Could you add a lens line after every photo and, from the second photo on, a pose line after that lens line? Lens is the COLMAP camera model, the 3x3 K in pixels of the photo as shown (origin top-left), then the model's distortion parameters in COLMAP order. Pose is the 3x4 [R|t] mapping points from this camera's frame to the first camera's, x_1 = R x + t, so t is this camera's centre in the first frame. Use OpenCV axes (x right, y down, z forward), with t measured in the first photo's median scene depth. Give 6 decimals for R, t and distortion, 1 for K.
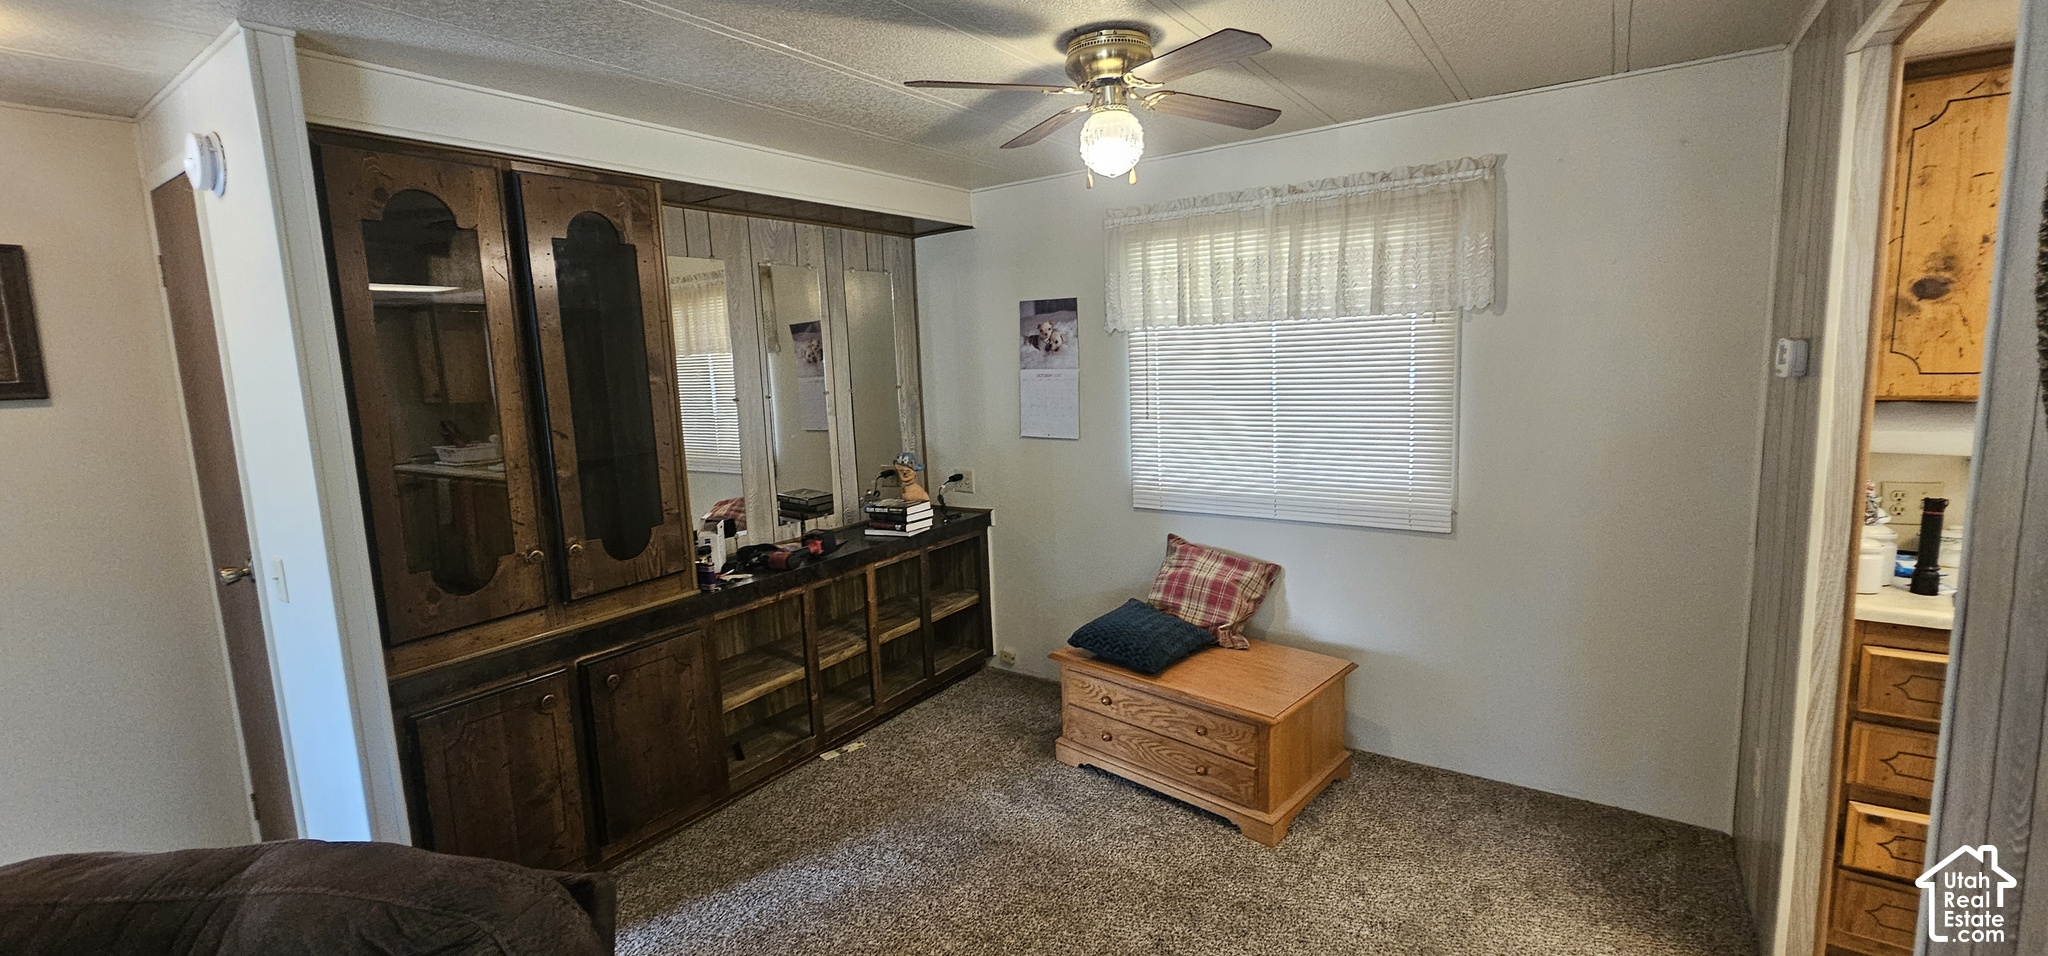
lens RADIAL K [[838.9, 0, 1026.3], [0, 838.9, 460.7], [0, 0, 1]] dist [-0.002798, 0.001335]
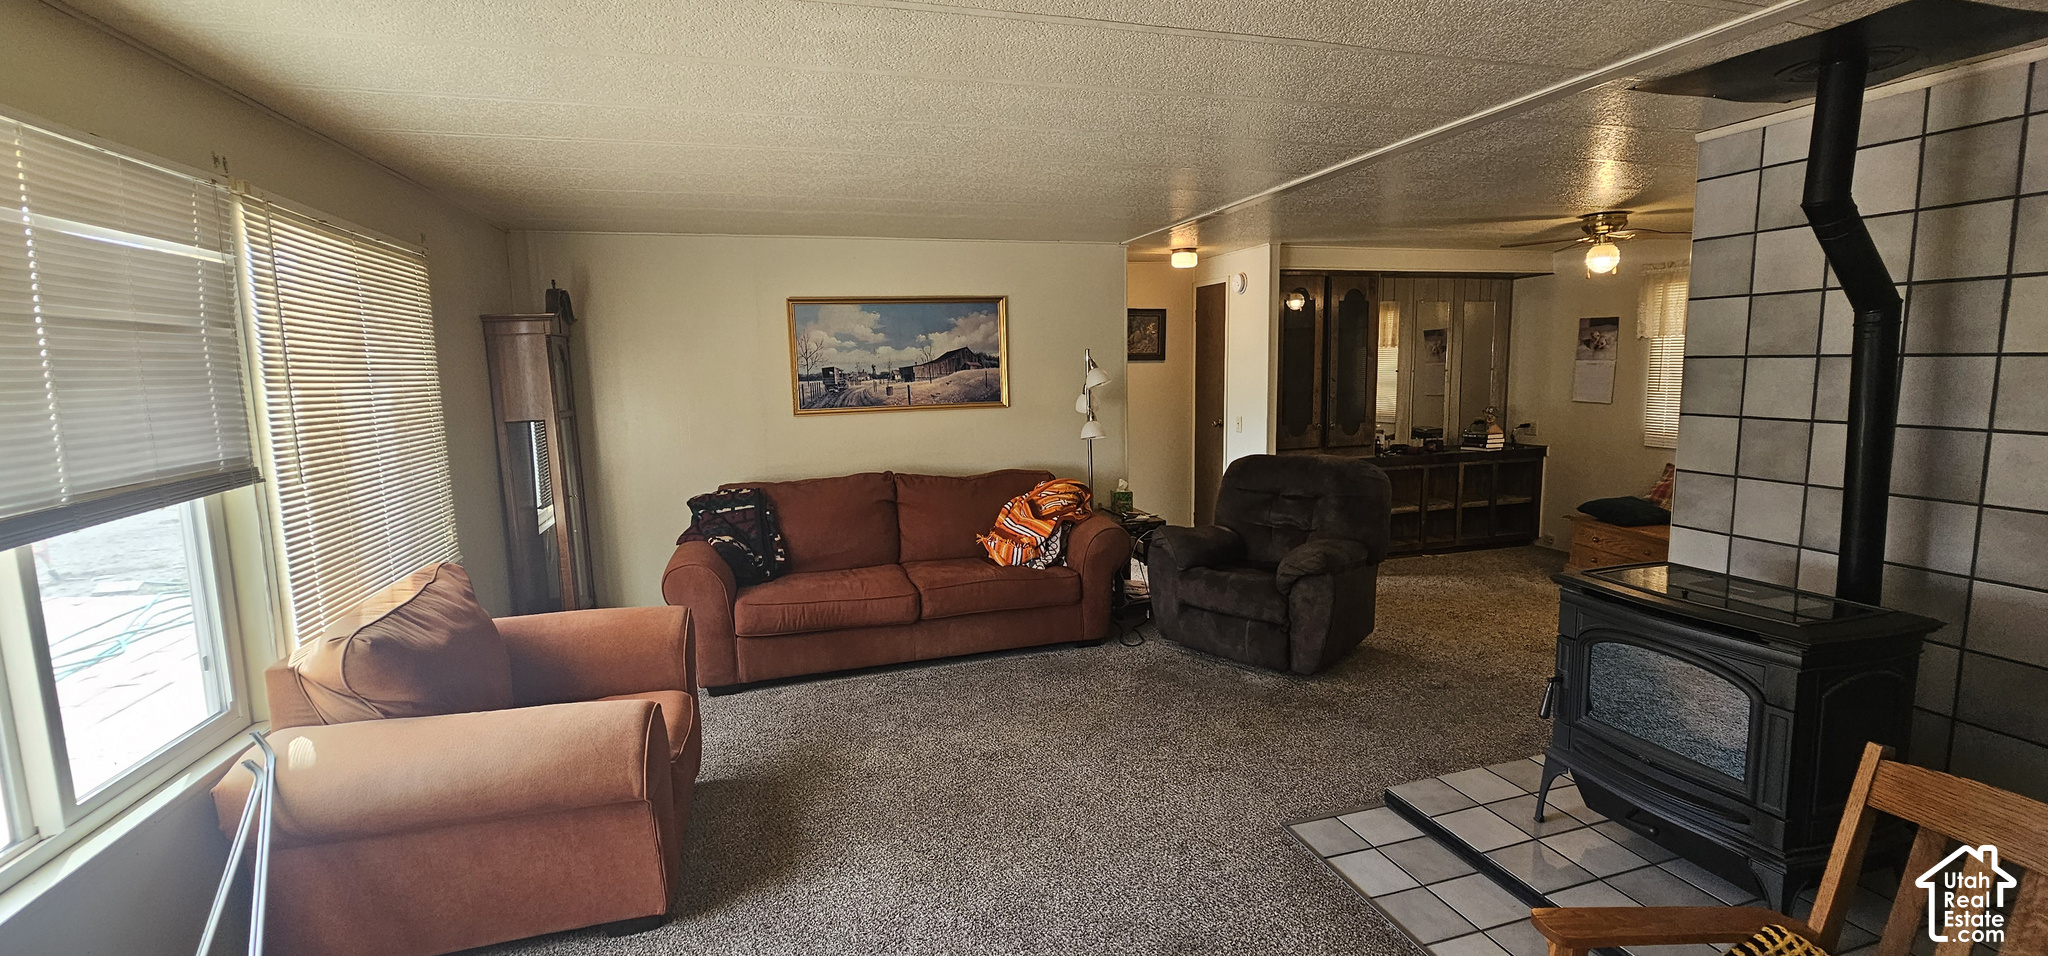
lens RADIAL K [[838.9, 0, 1024.7], [0, 838.9, 470.1], [0, 0, 1]] dist [-0.002798, 0.001335]
pose [[0.780669, 0.104235, -0.616191, 0.212105], [-0.093677, 0.994370, 0.049526, 0.144323], [0.617884, 0.019060, 0.786038, -1.102303]]
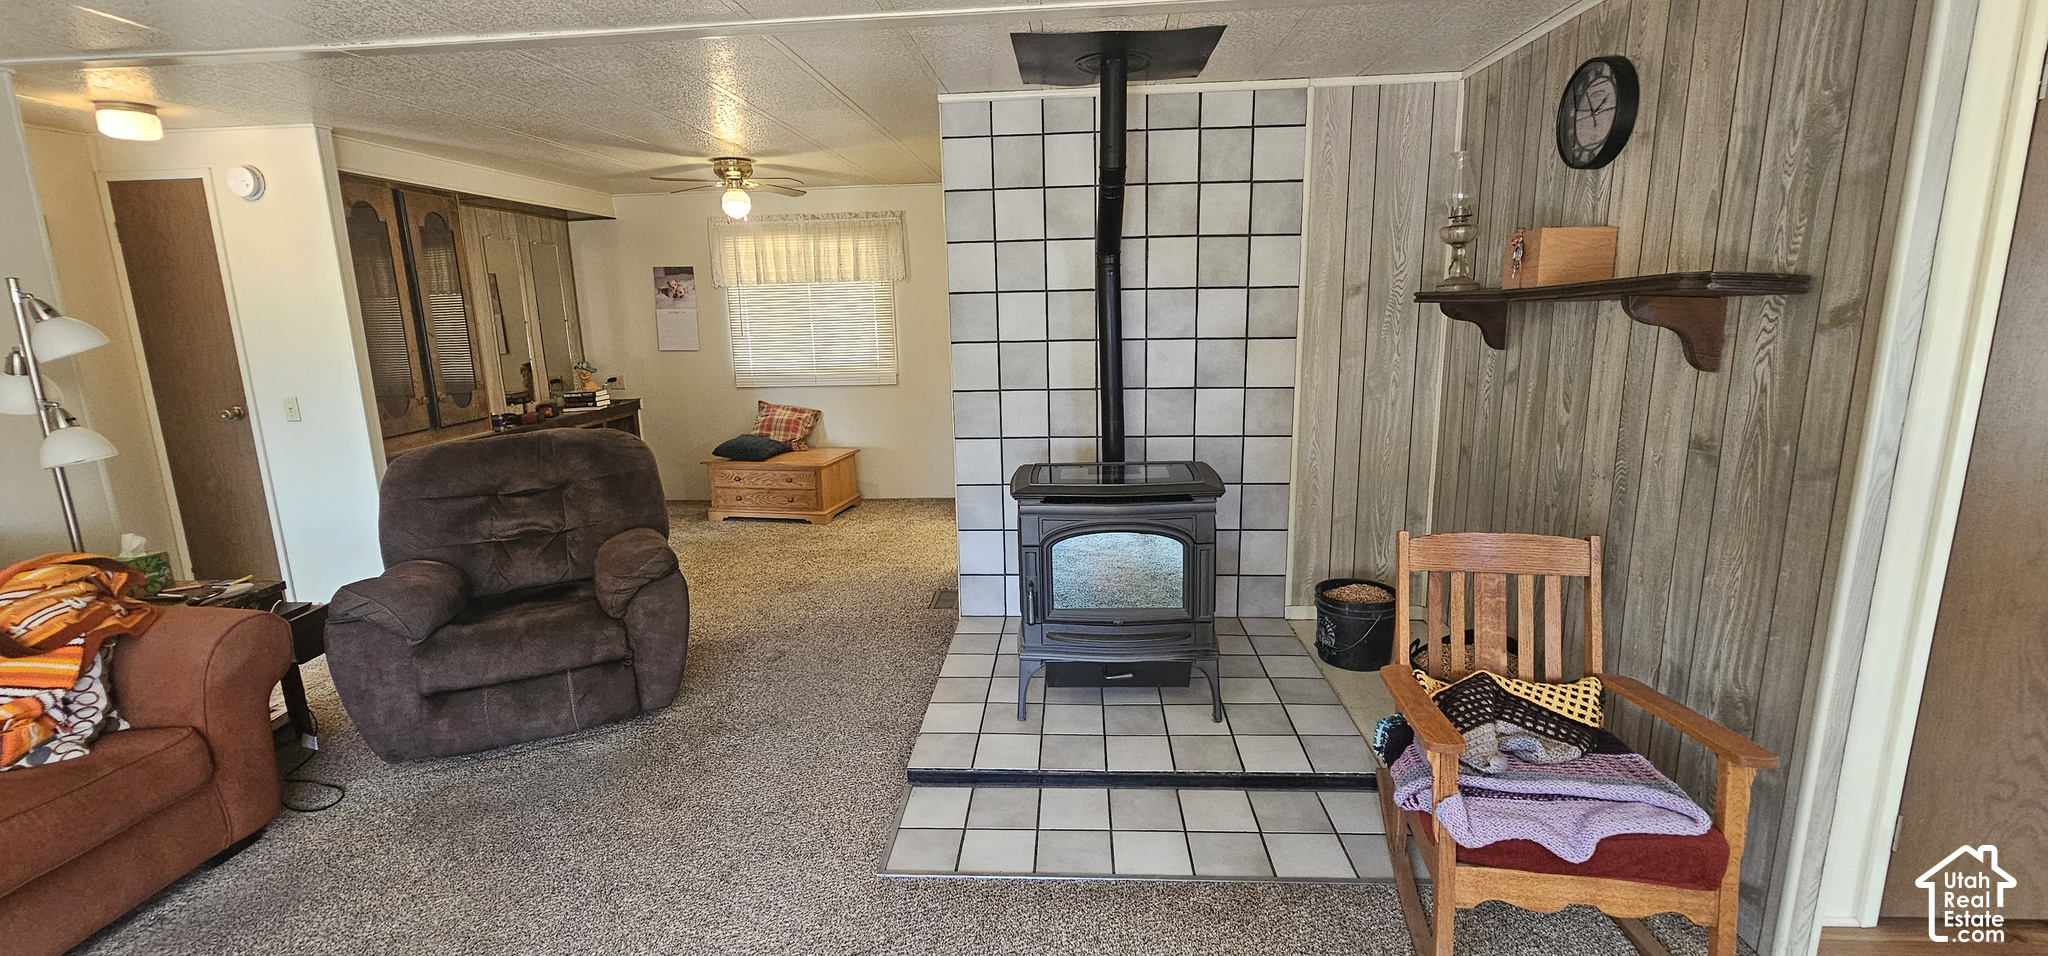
lens RADIAL K [[838.9, 0, 1021.5], [0, 838.9, 466.3], [0, 0, 1]] dist [-0.002798, 0.001335]
pose [[0.859139, -0.082355, 0.505071, -0.285520], [0.058116, 0.996282, 0.063593, 0.155123], [-0.508431, -0.025282, 0.860732, -0.899676]]
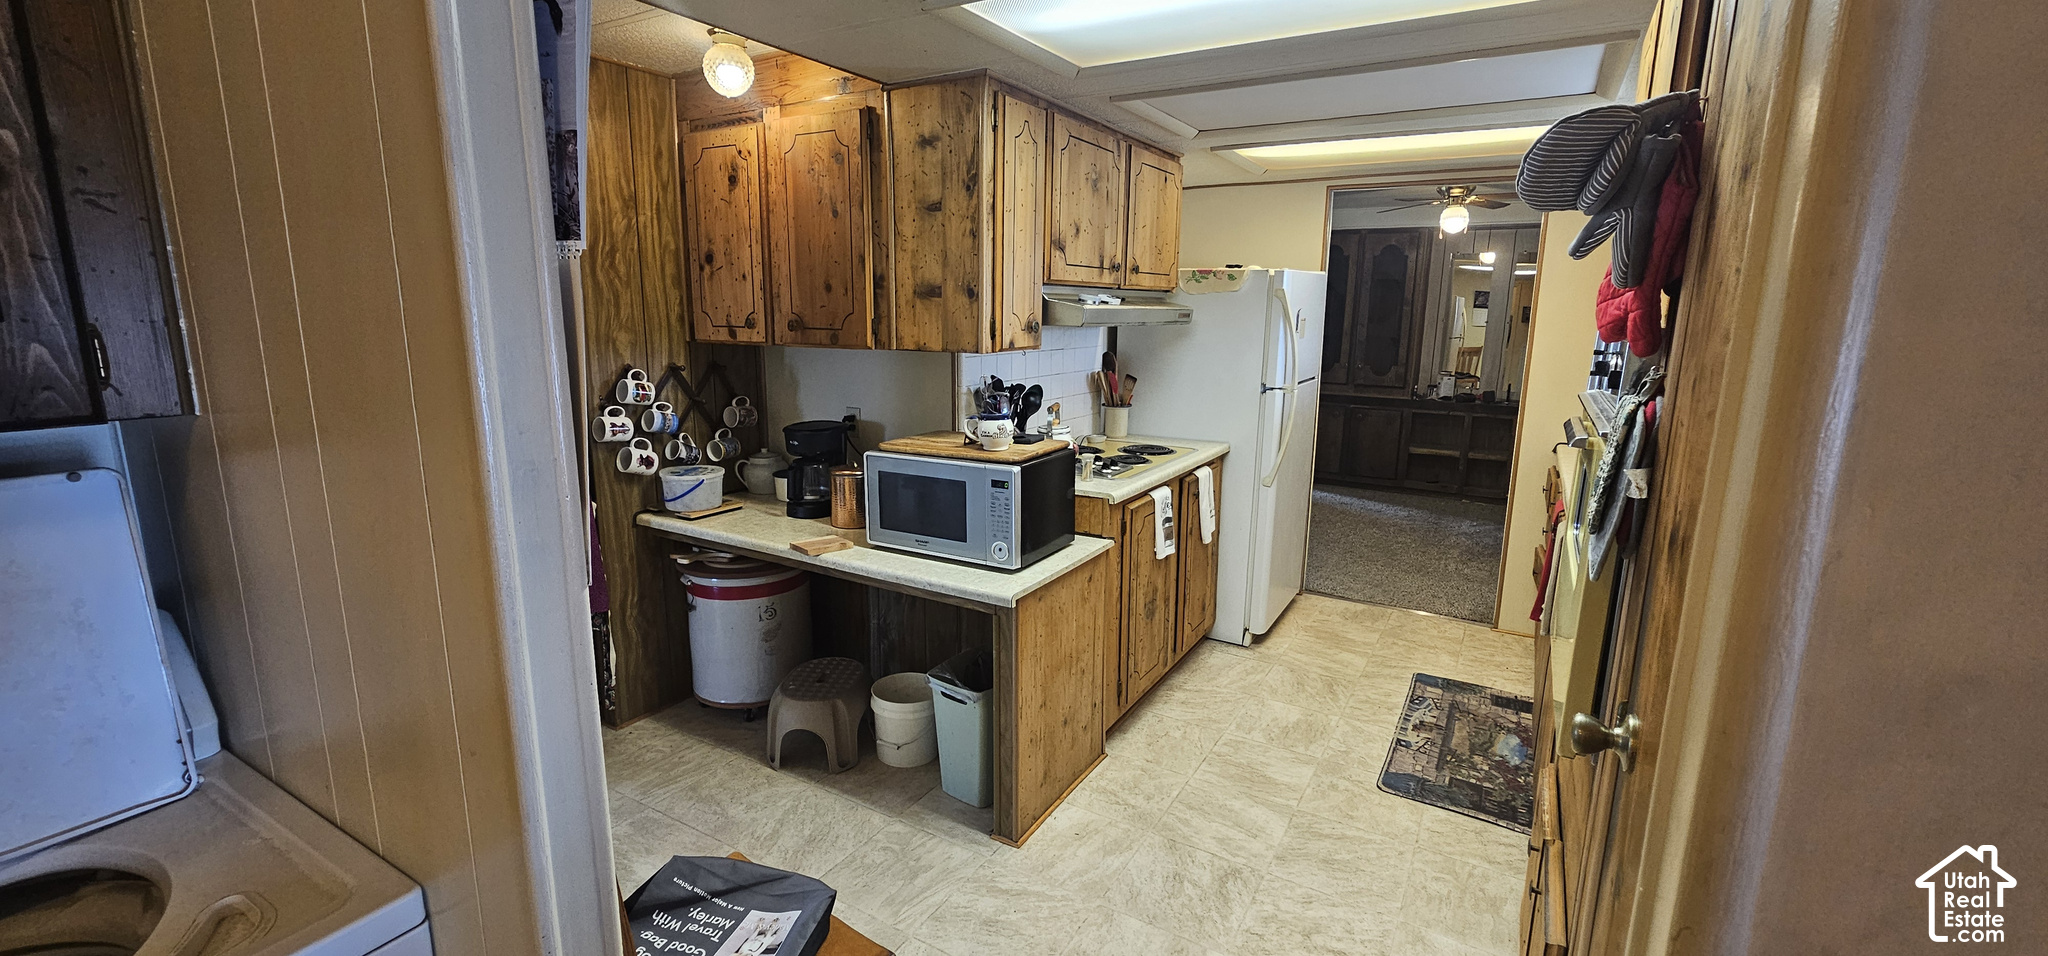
lens RADIAL K [[838.9, 0, 1019.9], [0, 838.9, 468.5], [0, 0, 1]] dist [-0.002798, 0.001335]
pose [[0.064565, 0.229642, -0.971131, 1.641639], [-0.143916, 0.965131, 0.218655, -0.012241], [0.987481, 0.125644, 0.095363, -0.265221]]
